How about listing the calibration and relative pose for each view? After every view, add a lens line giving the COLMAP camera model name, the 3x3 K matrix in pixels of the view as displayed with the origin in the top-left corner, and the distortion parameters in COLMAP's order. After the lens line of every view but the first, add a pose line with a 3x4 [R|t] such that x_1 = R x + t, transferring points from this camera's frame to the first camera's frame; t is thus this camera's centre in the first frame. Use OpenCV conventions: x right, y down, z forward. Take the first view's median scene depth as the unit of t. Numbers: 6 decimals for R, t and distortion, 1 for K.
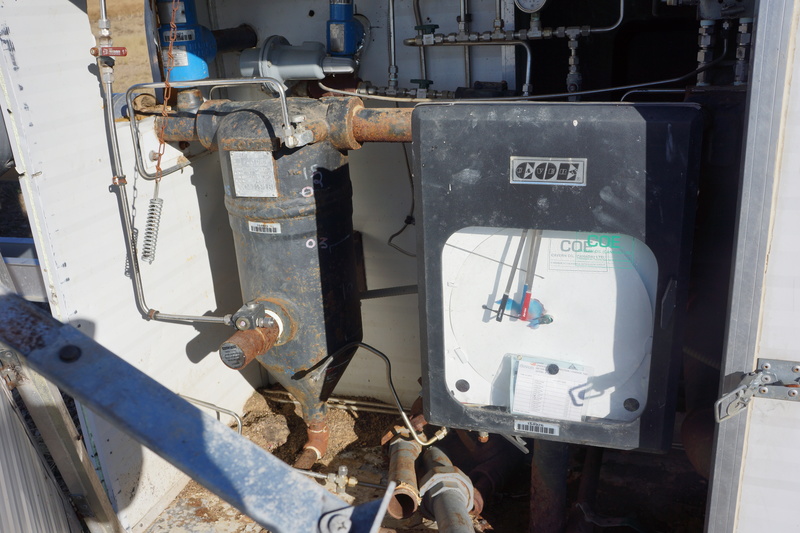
lens RADIAL K [[702.9, 0, 400.0], [0, 702.9, 266.5], [0, 0, 1]] dist [-0.128144, 0.130674]
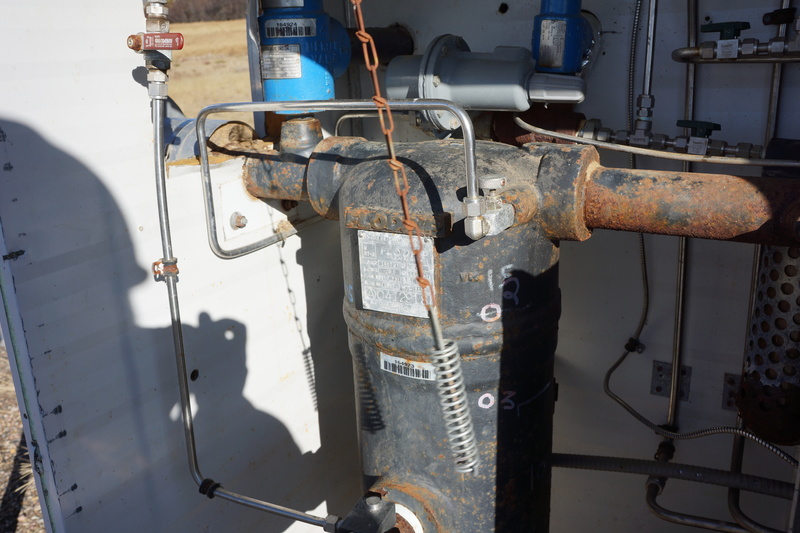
lens RADIAL K [[702.9, 0, 400.0], [0, 702.9, 266.5], [0, 0, 1]] dist [-0.128144, 0.130674]
pose [[0.981875, 0.075403, -0.173887, -0.105606], [-0.084824, 0.995268, -0.047387, -0.106928], [0.169491, 0.061278, 0.983625, 0.430351]]
